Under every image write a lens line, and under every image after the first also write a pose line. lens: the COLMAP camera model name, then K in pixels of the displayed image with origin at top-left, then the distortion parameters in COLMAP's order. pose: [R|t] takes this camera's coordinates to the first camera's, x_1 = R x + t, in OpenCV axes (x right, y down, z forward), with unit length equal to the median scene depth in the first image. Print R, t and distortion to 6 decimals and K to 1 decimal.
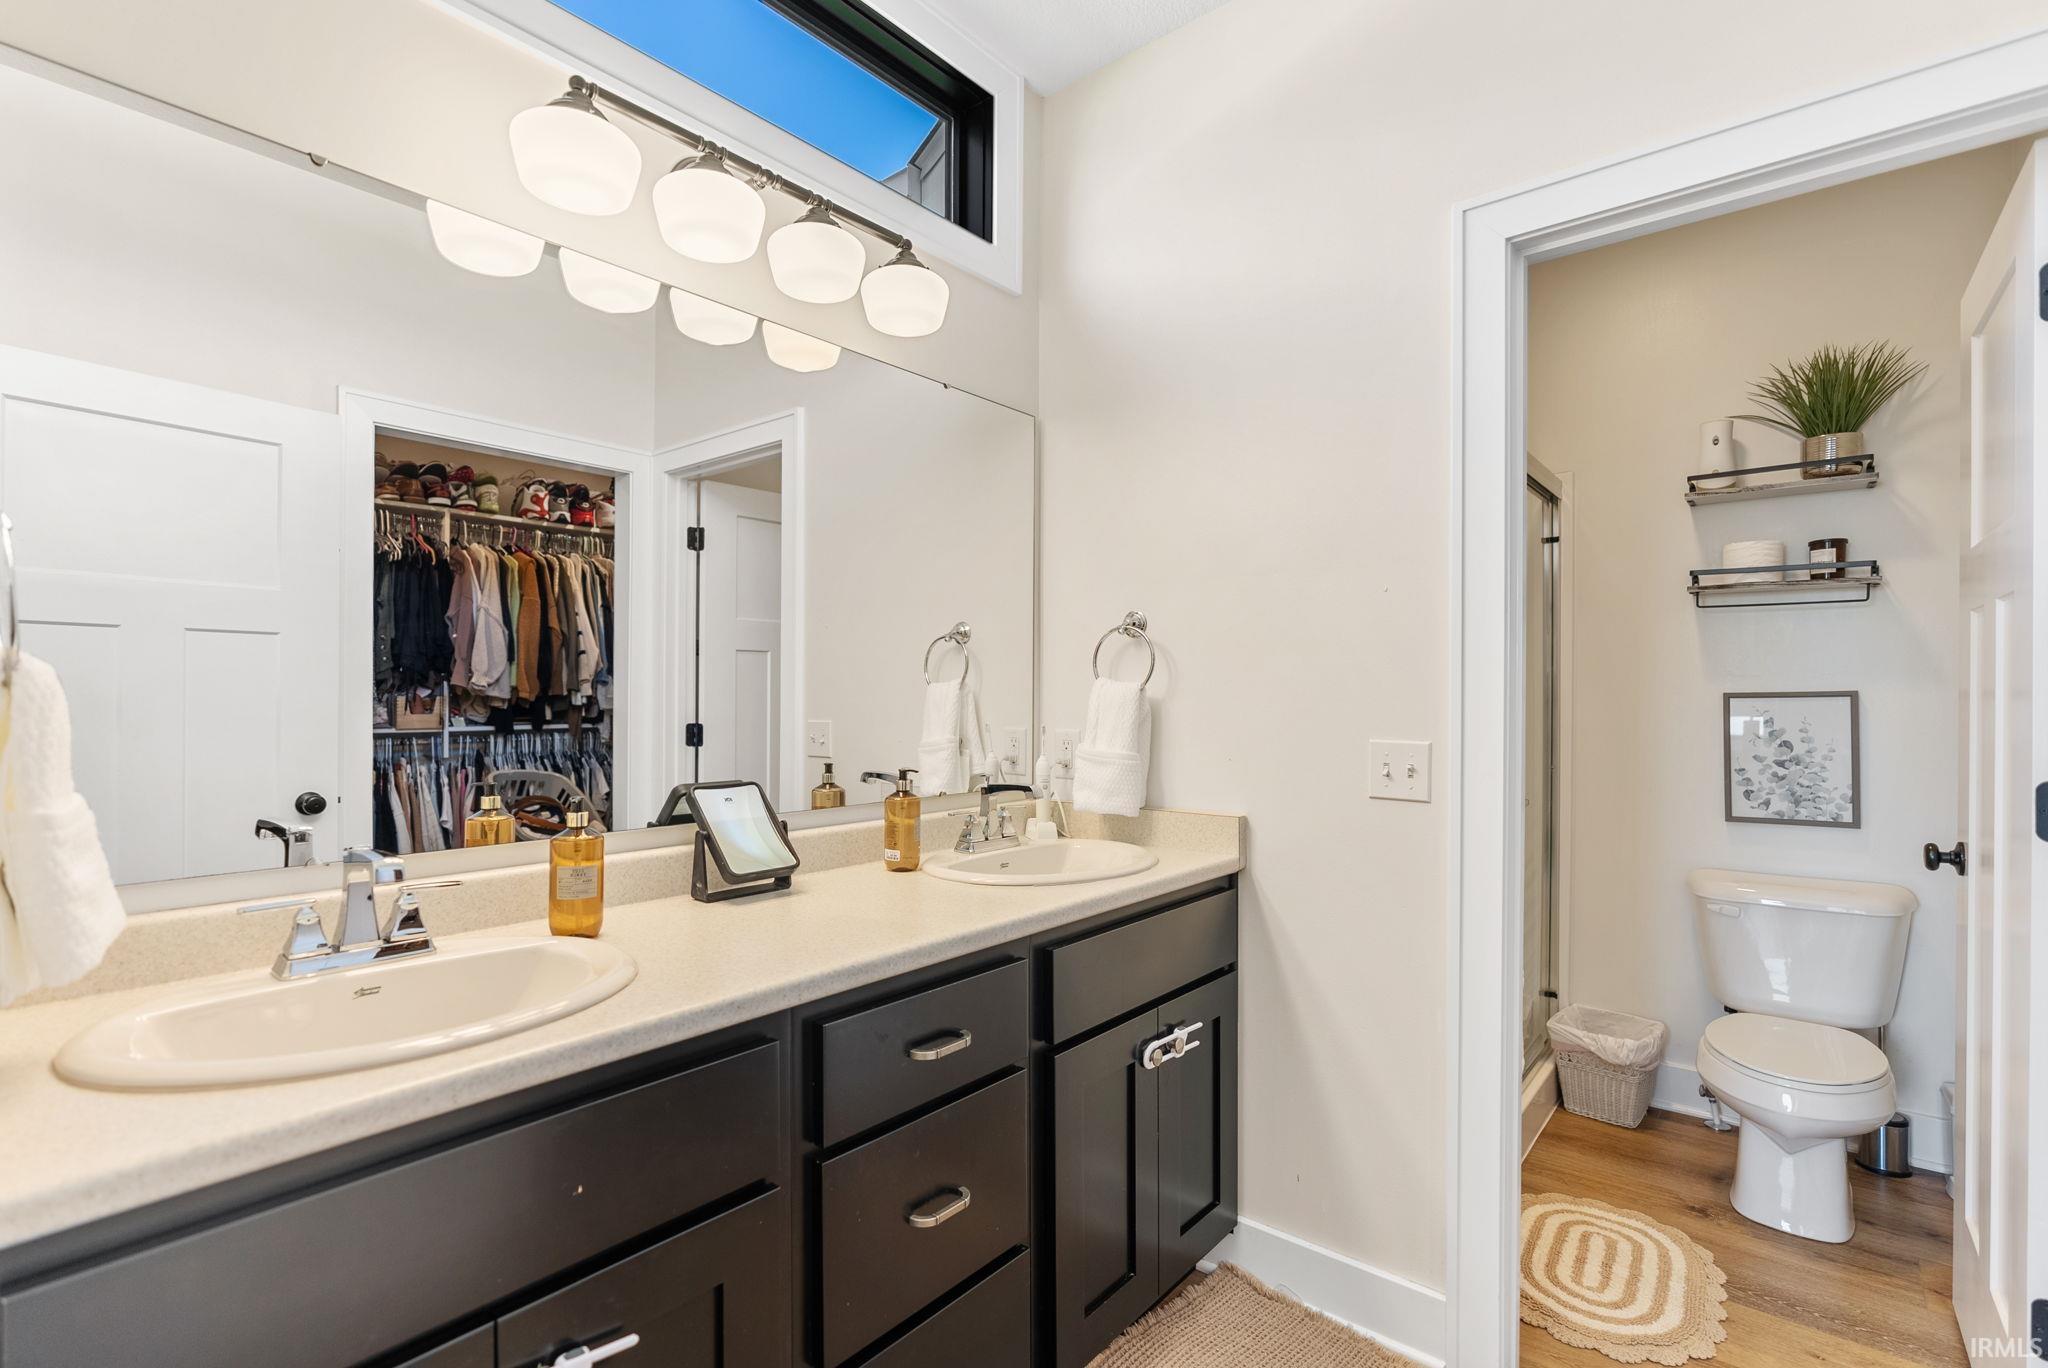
lens RADIAL K [[955.6, 0, 1032.5], [0, 955.6, 695.9], [0, 0, 1]] dist [0.000503, 0.000163]
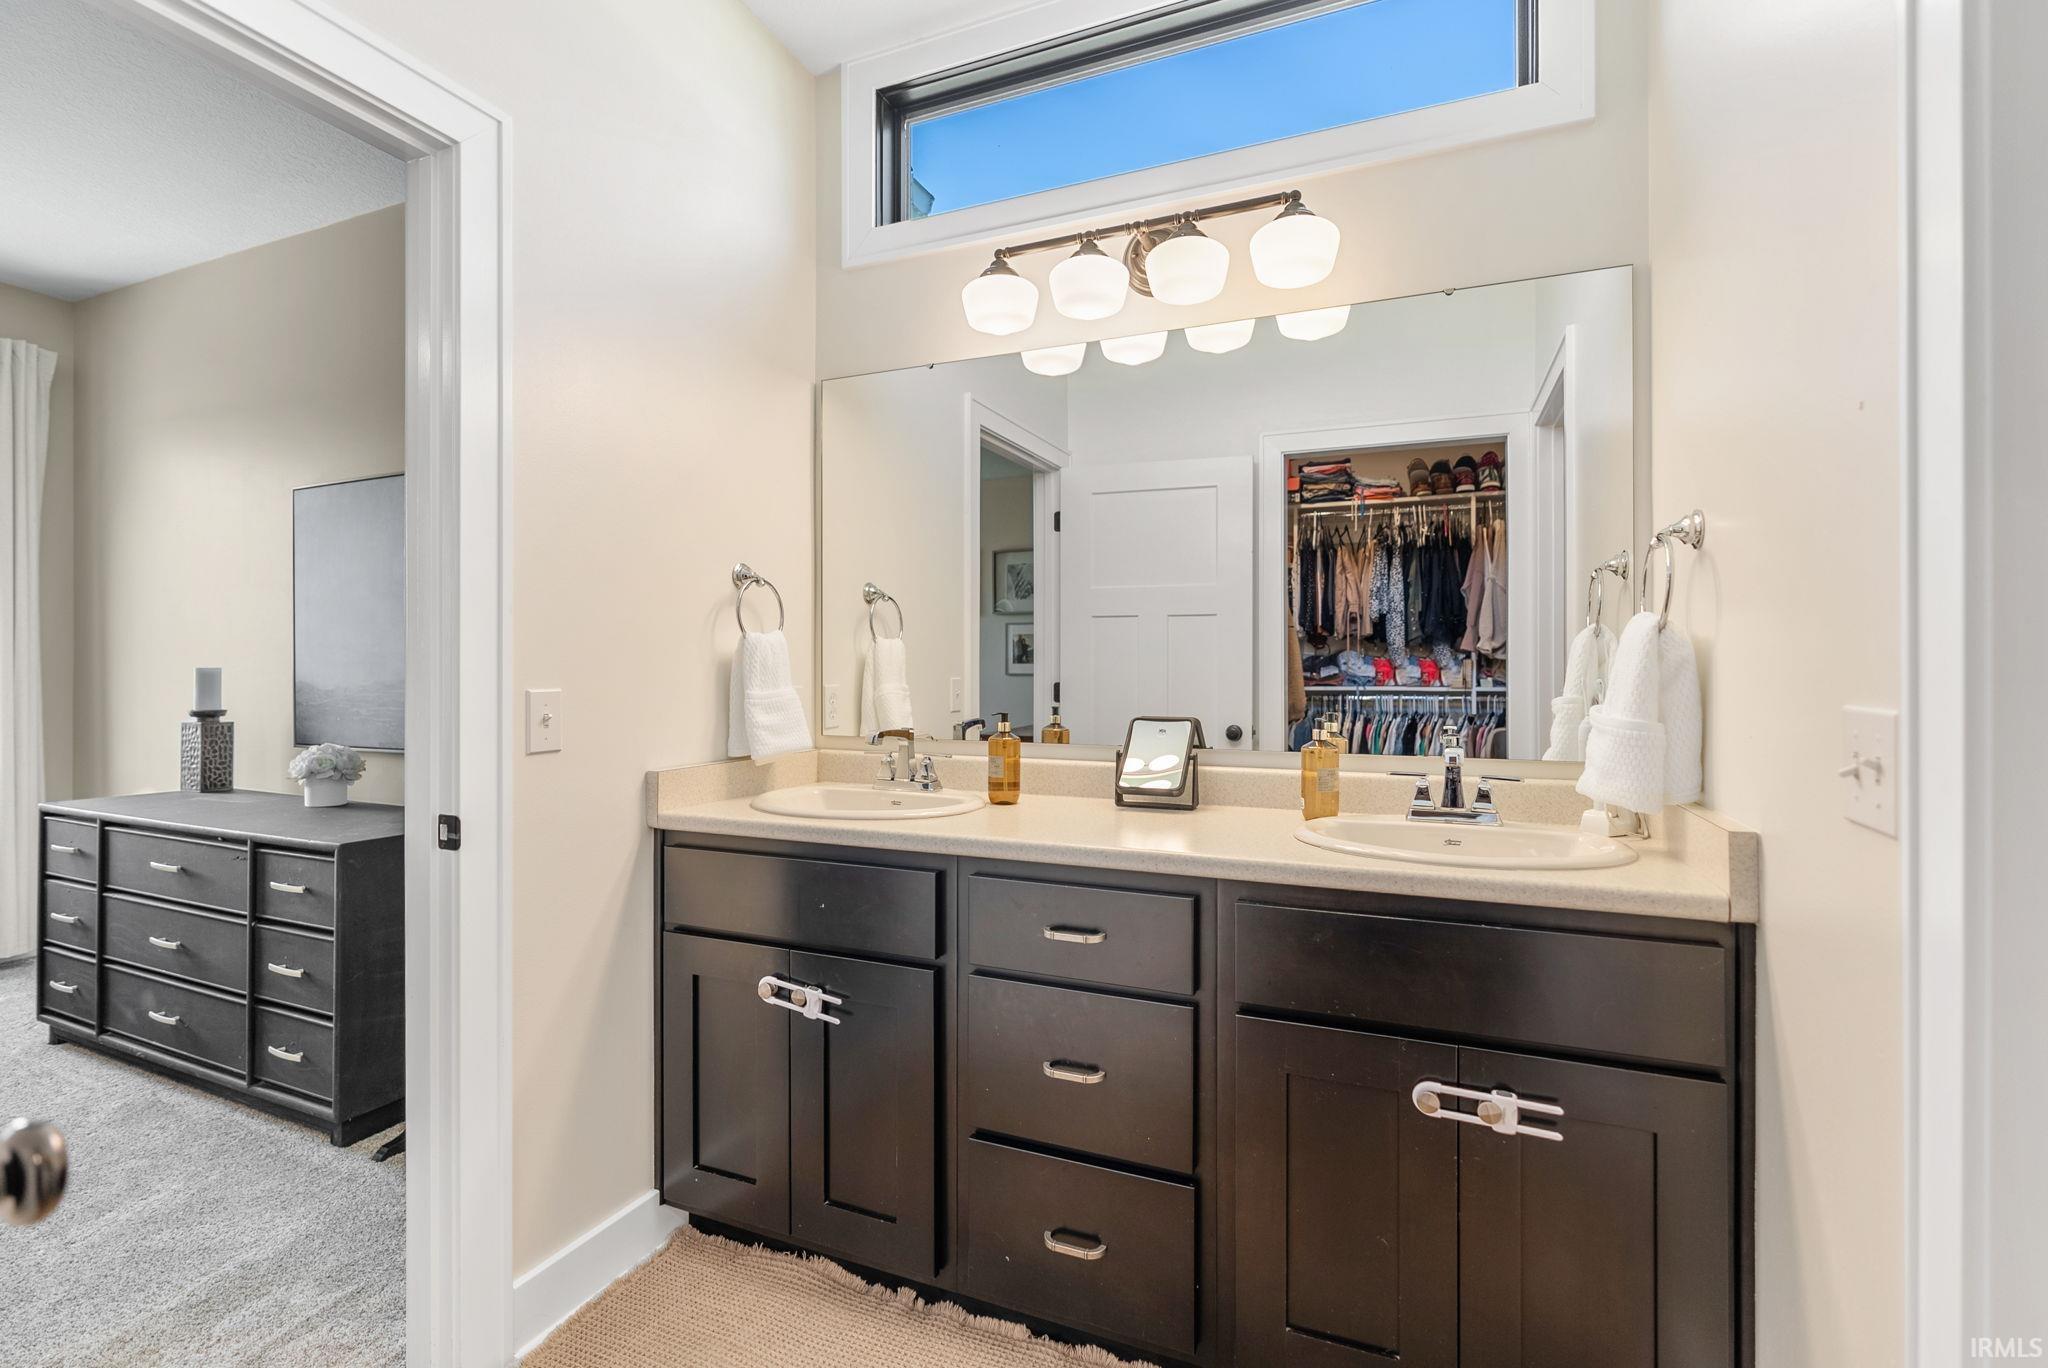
lens RADIAL K [[925.8, 0, 1015.8], [0, 925.8, 665.3], [0, 0, 1]] dist [-0.000710, -0.000144]
pose [[0.277087, -0.003692, -0.960838, 0.291139], [0.001259, 0.999993, -0.003480, 0.010502], [0.960844, -0.000245, 0.277090, 0.181436]]
